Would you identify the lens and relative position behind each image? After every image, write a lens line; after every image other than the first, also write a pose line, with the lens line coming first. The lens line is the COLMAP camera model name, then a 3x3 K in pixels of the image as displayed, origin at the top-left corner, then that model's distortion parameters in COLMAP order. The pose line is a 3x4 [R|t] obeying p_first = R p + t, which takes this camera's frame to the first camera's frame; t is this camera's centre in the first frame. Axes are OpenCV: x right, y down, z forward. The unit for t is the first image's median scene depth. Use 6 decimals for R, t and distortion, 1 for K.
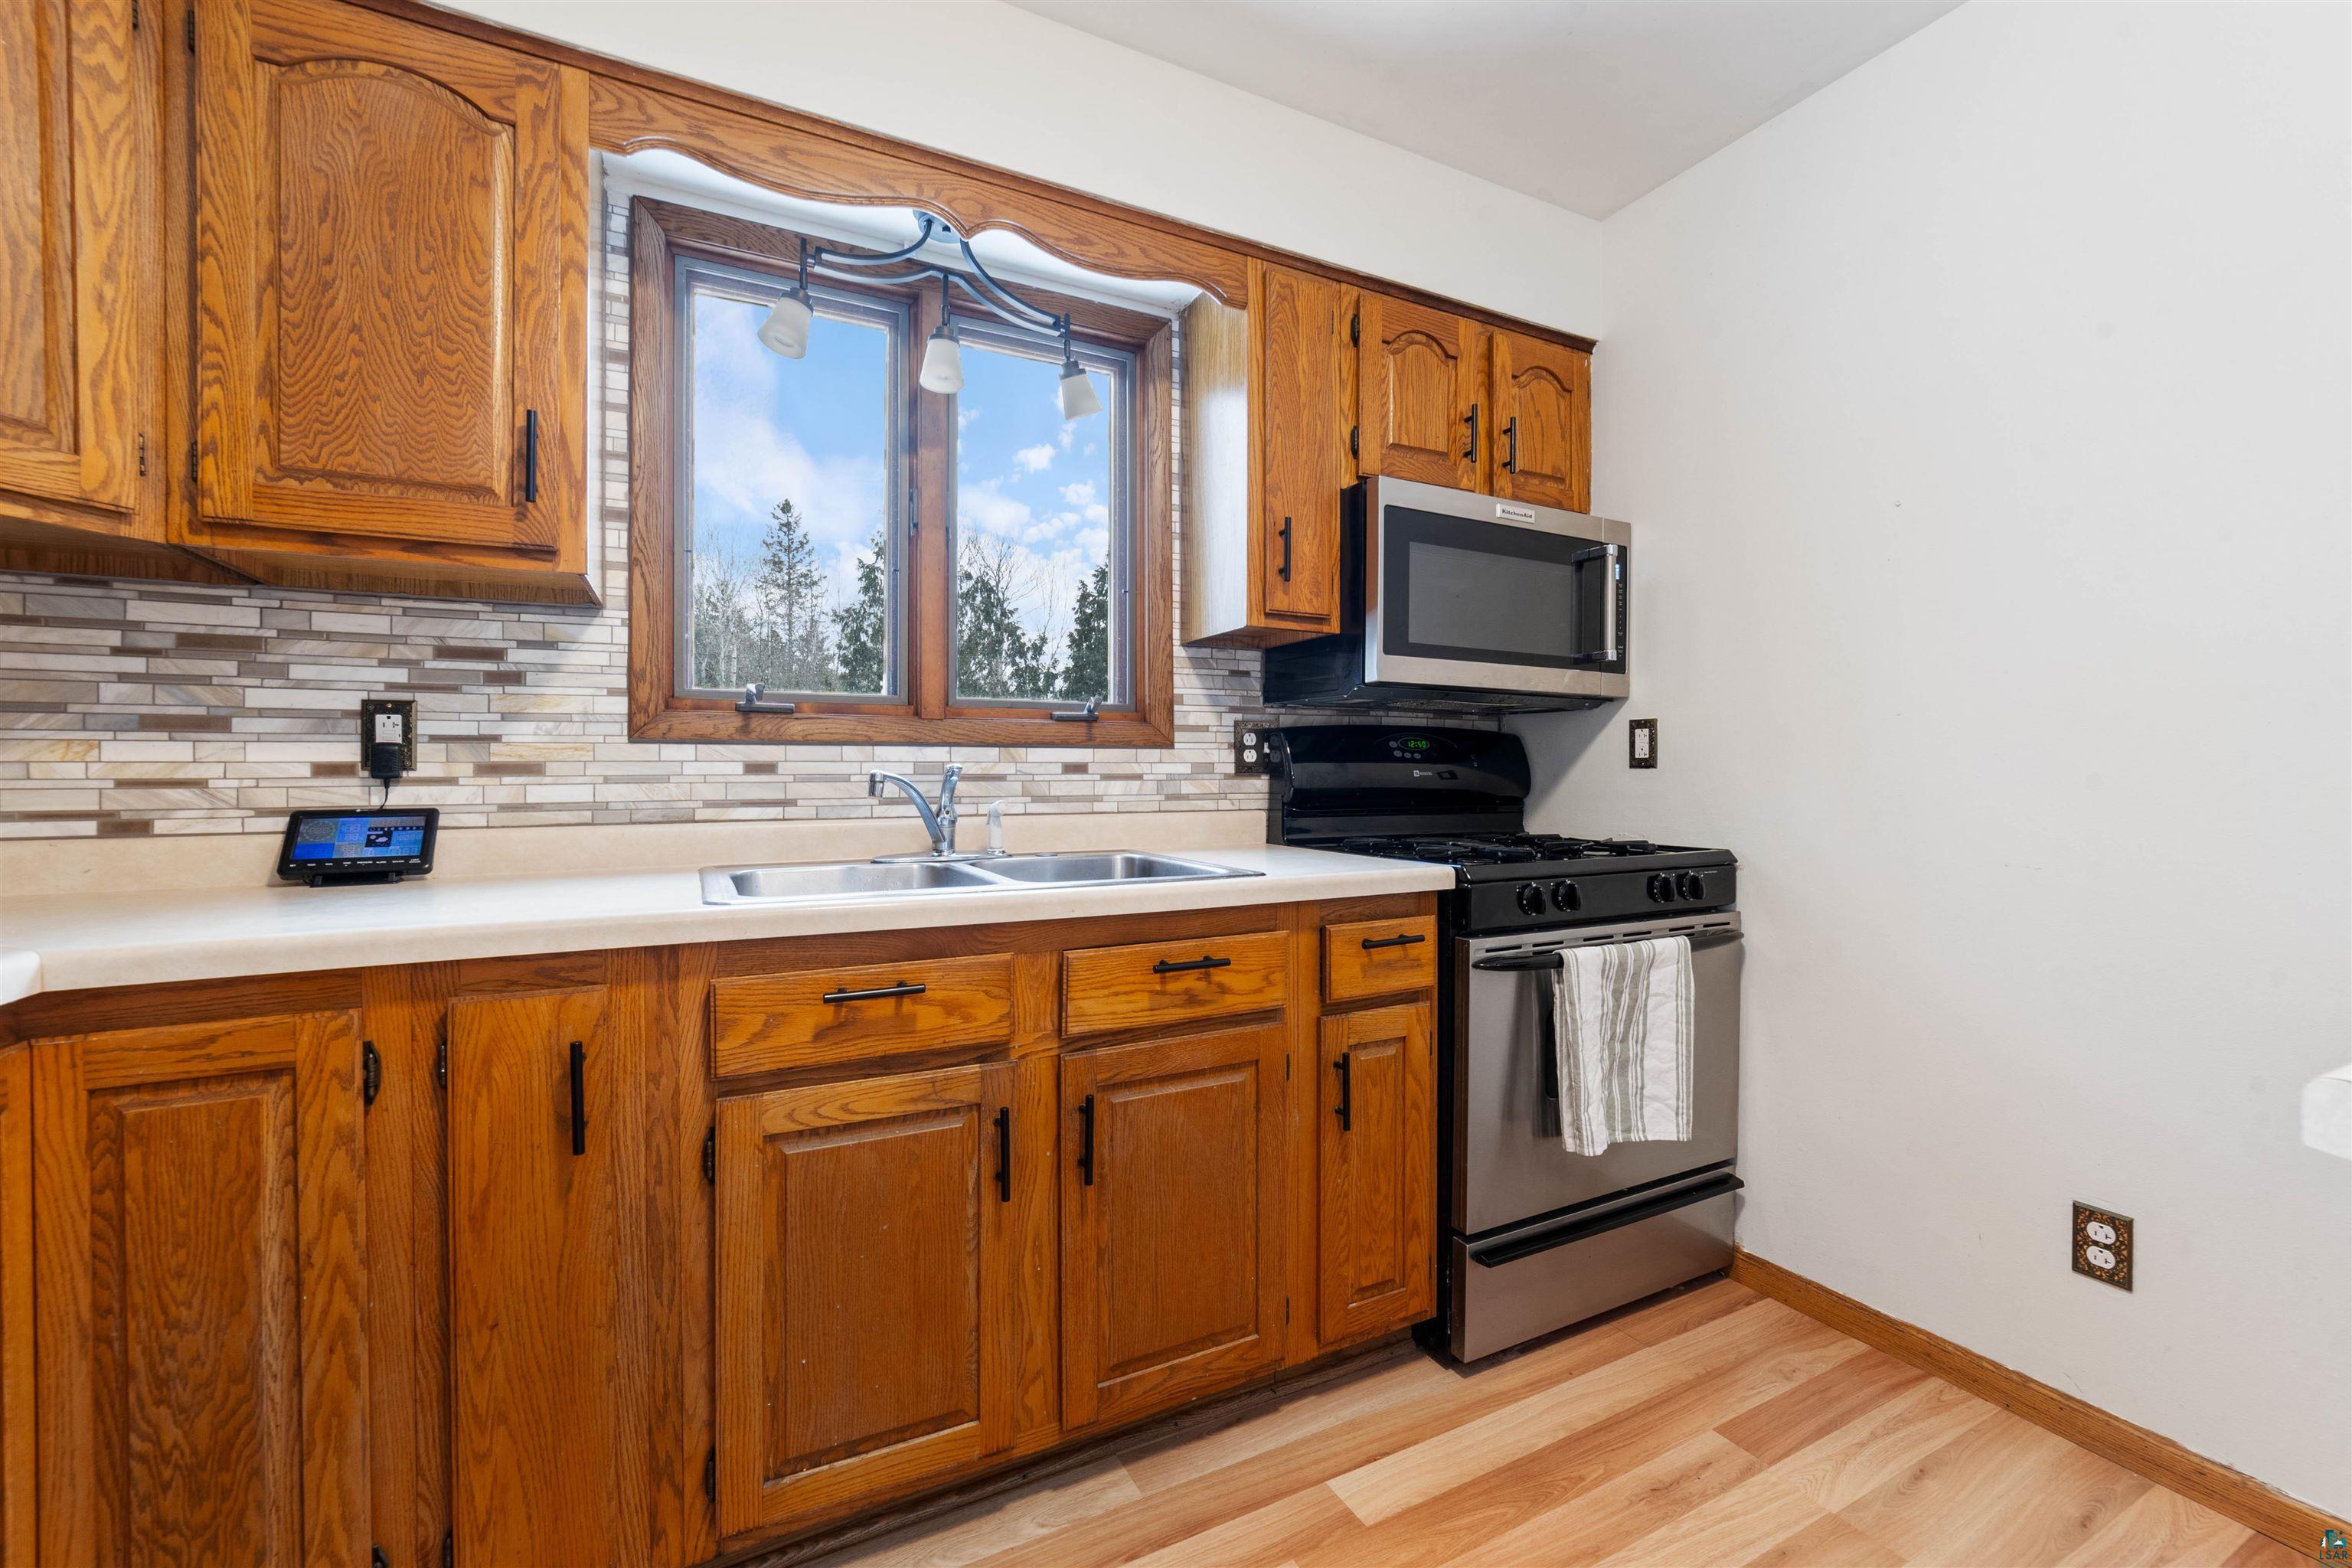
lens RADIAL K [[948.1, 0, 1156.3], [0, 948.1, 777.3], [0, 0, 1]] dist [-0.011409, 0.004586]
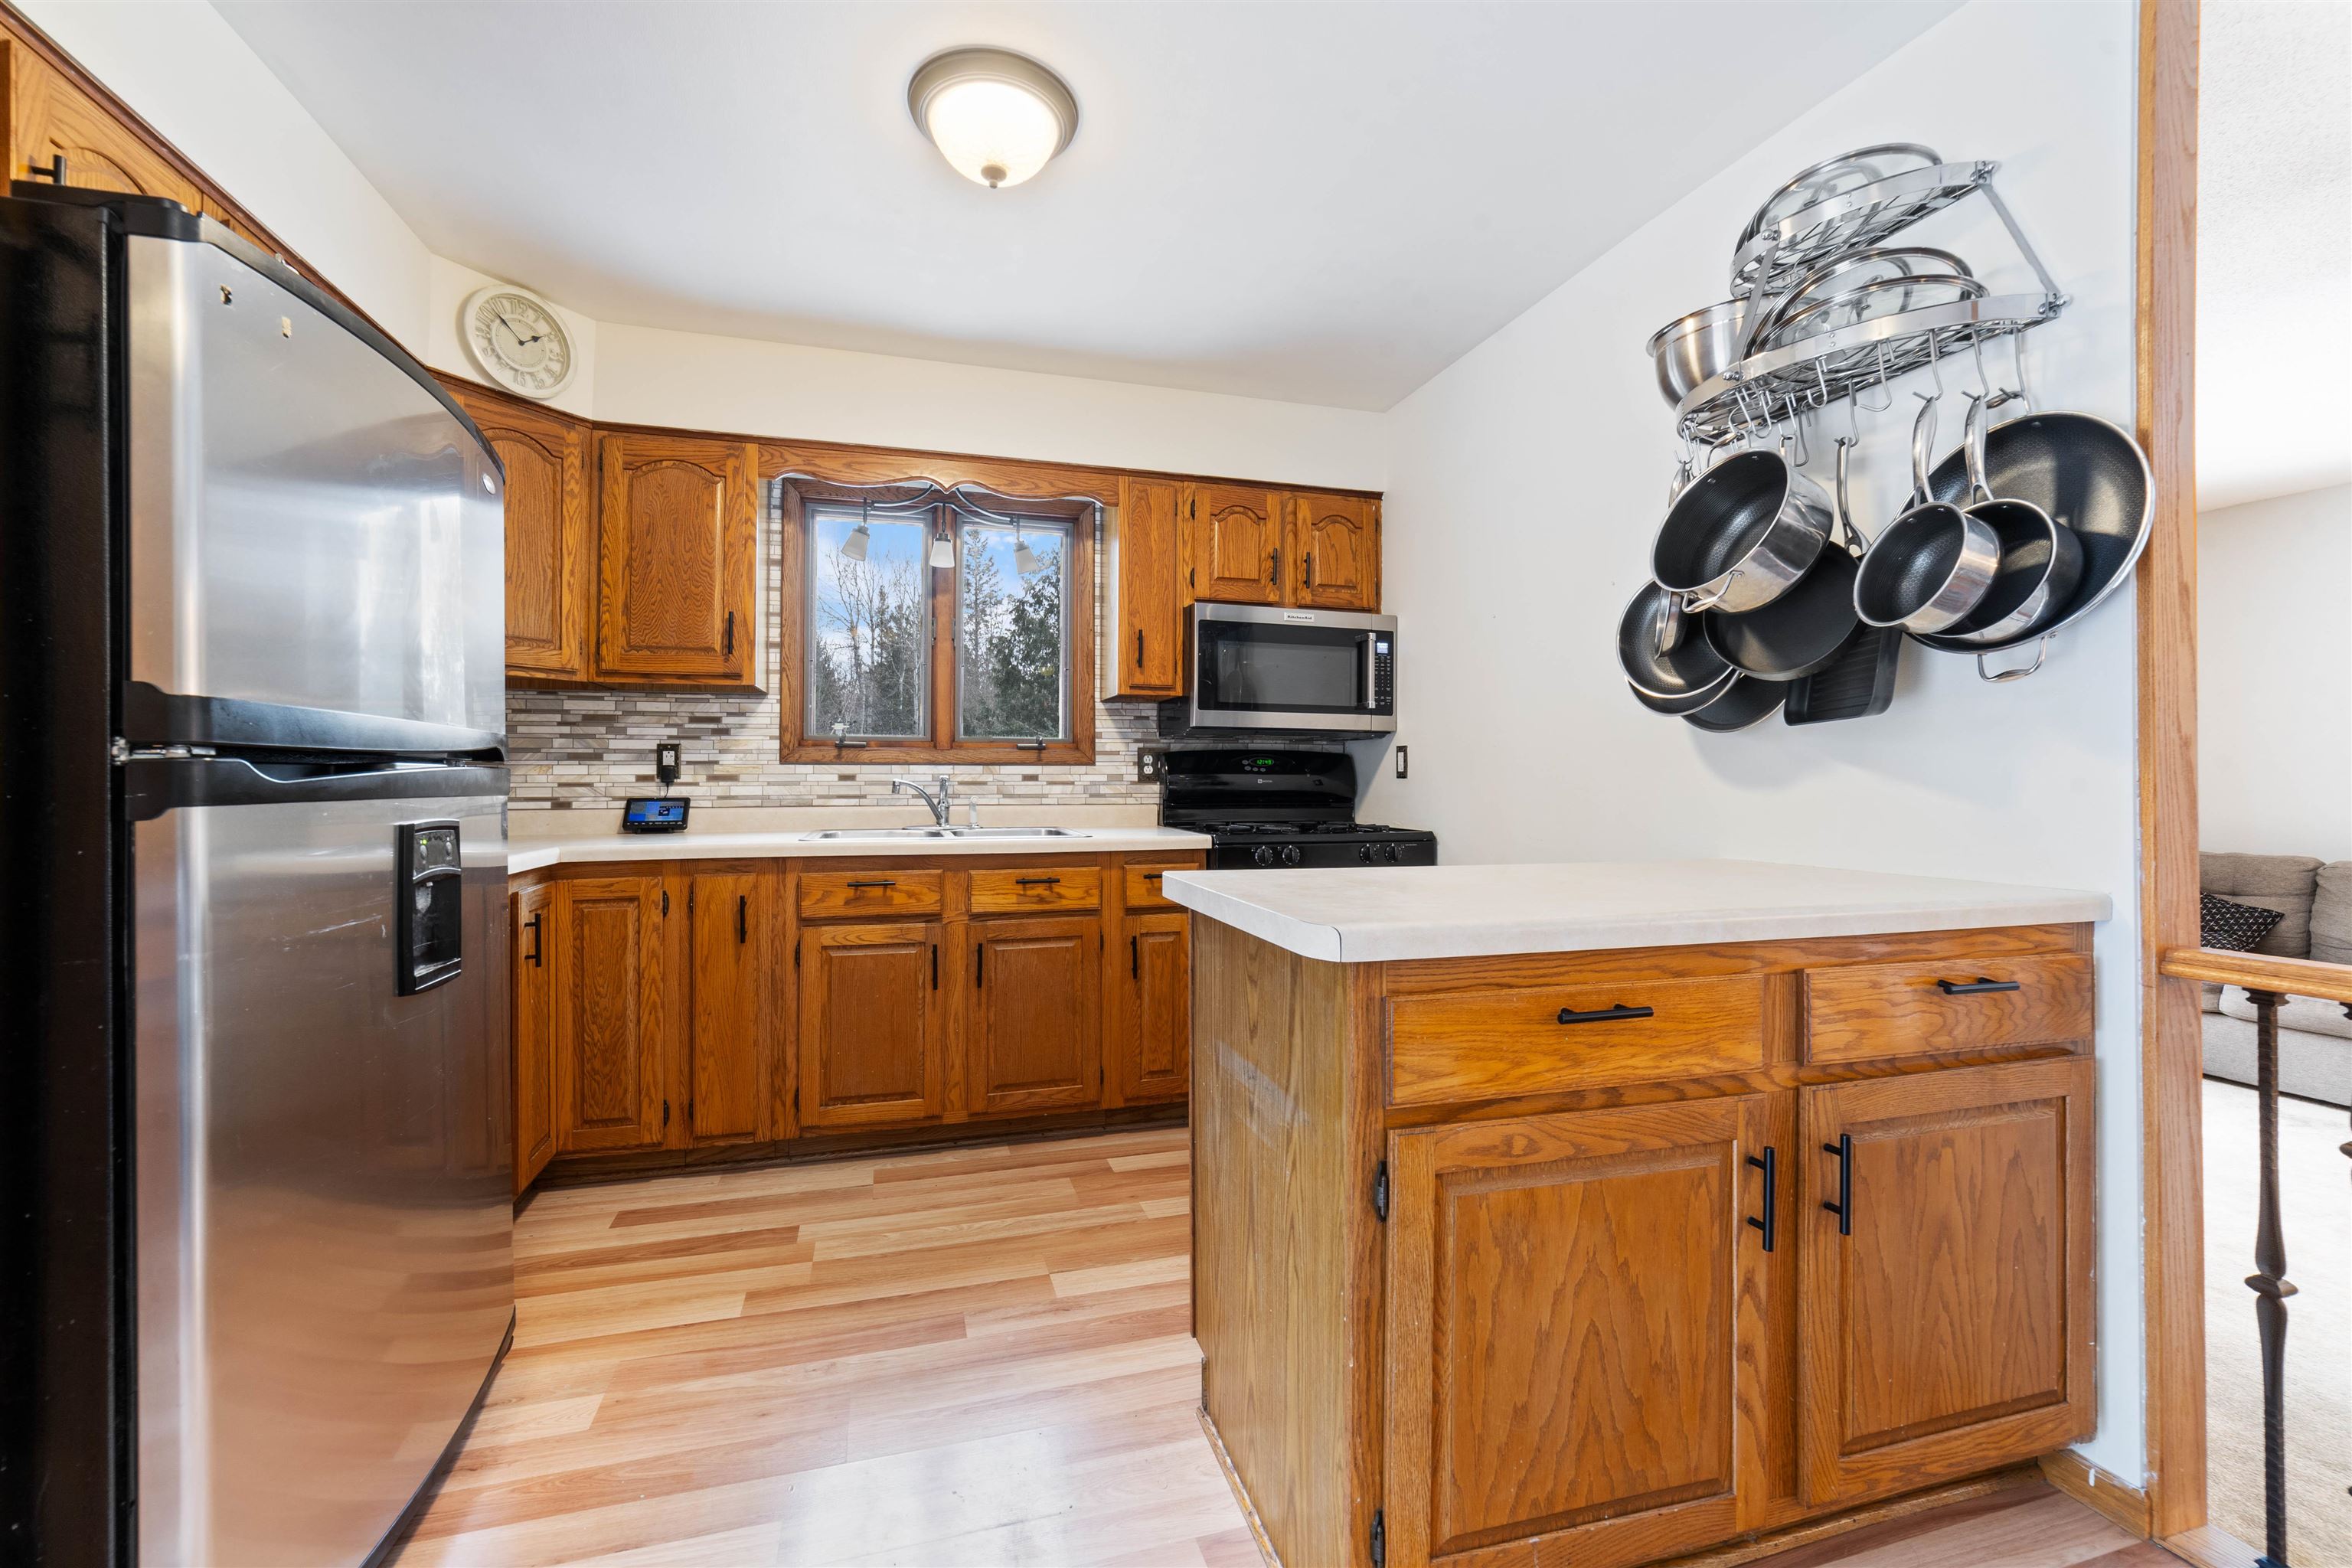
lens RADIAL K [[948.1, 0, 1158.1], [0, 948.1, 767.2], [0, 0, 1]] dist [-0.011409, 0.004586]
pose [[0.982663, 0.000206, -0.185400, 0.653880], [-0.003174, 0.999872, -0.015709, -0.003826], [0.185373, 0.016025, 0.982538, -0.878447]]
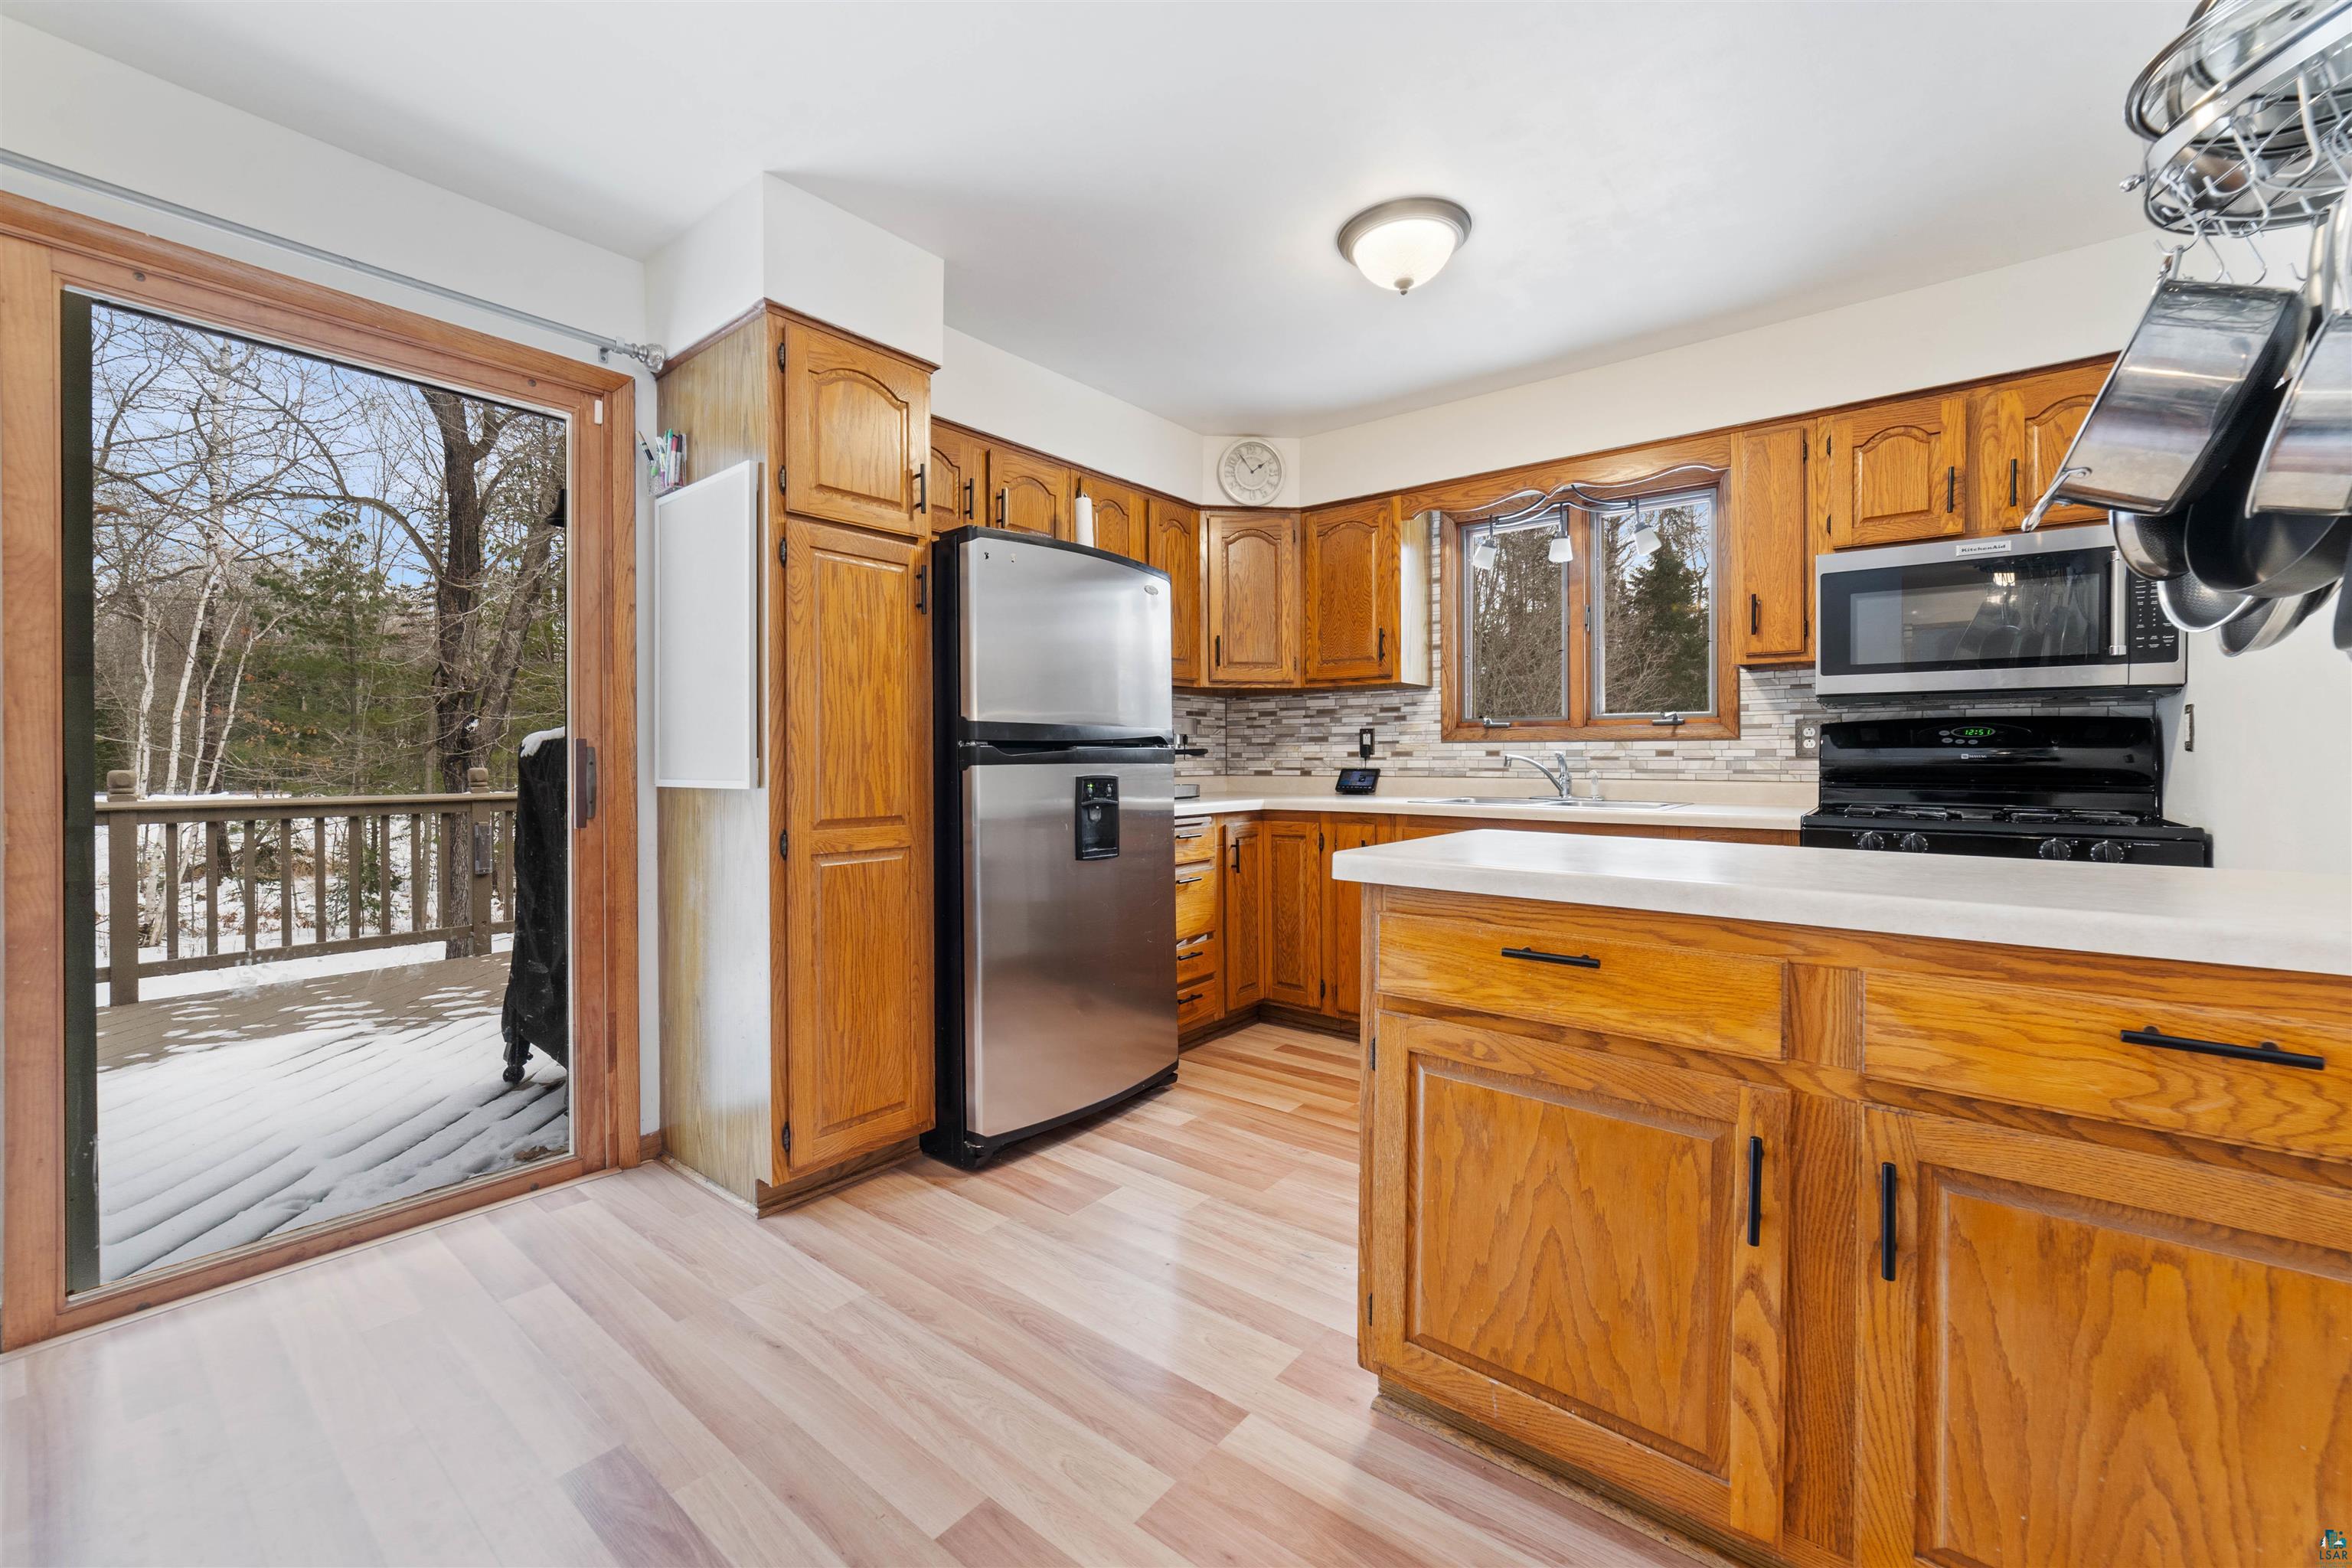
lens RADIAL K [[948.1, 0, 1161.0], [0, 948.1, 756.1], [0, 0, 1]] dist [-0.011409, 0.004586]
pose [[0.409153, 0.001259, -0.912465, 1.580421], [-0.003971, 0.999992, -0.000401, 0.000415], [0.912457, 0.003787, 0.409155, -0.727711]]
